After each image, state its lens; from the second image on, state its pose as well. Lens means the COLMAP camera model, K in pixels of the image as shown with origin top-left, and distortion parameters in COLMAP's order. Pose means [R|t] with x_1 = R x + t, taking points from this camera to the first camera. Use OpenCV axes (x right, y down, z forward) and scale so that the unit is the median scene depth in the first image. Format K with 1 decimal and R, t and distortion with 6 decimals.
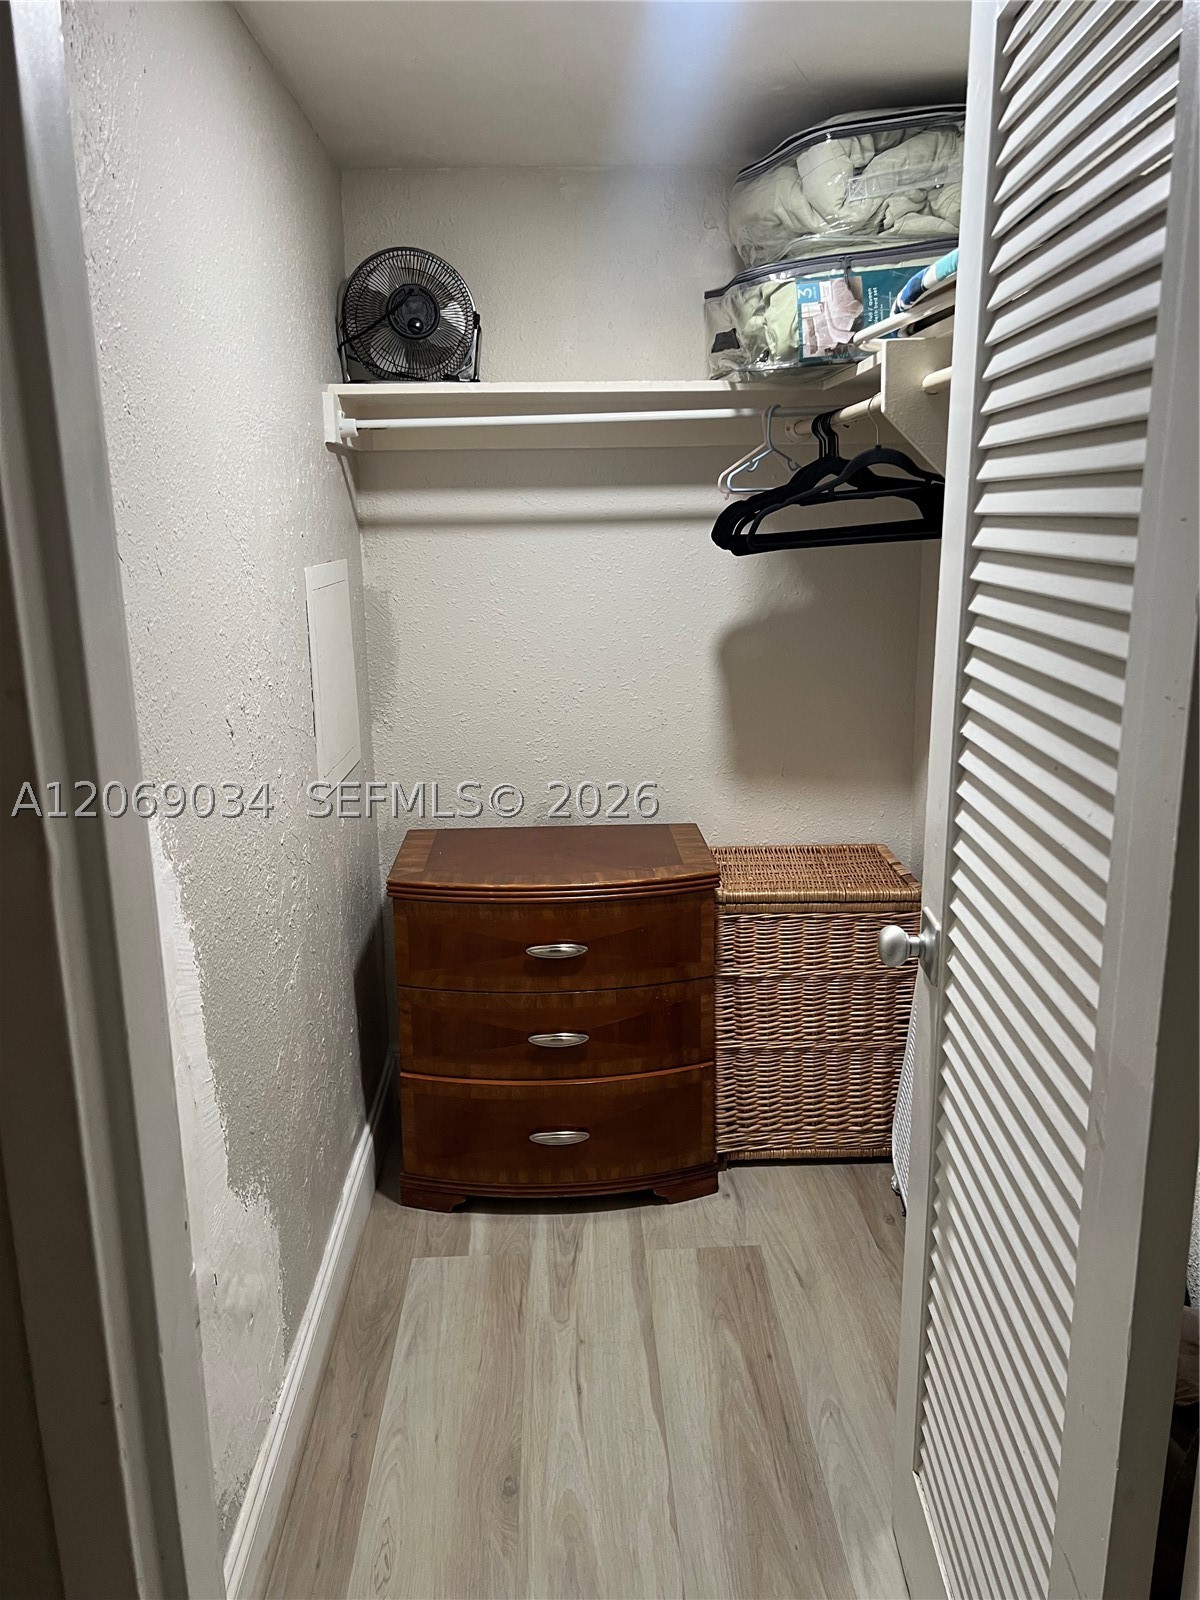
lens RADIAL K [[1212.5, 0, 600.8], [0, 1212.5, 787.8], [0, 0, 1]] dist [0.063832, -0.057484]
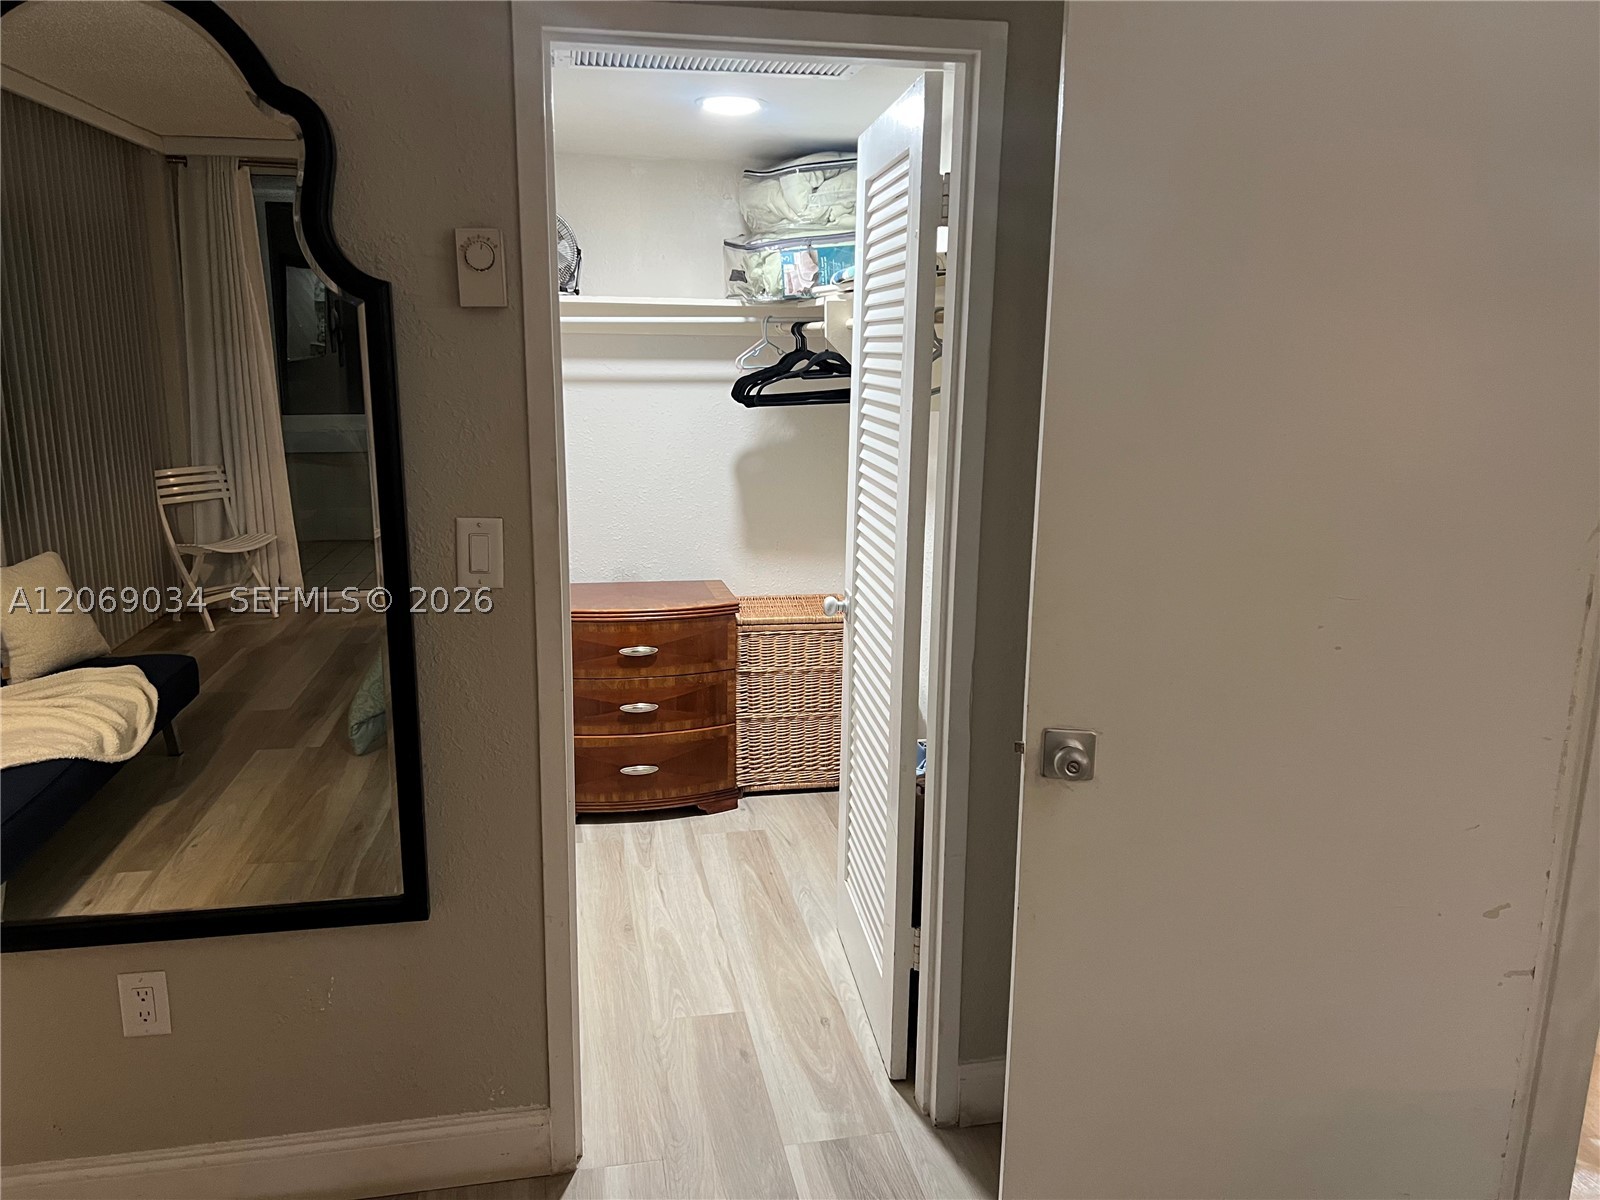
lens RADIAL K [[1212.5, 0, 801.1], [0, 1212.5, 603.6], [0, 0, 1]] dist [0.063832, -0.057484]
pose [[0.985843, -0.007934, 0.167486, -0.097252], [0.010146, 0.999872, -0.012354, 0.098693], [-0.167367, 0.013878, 0.985797, -0.651434]]
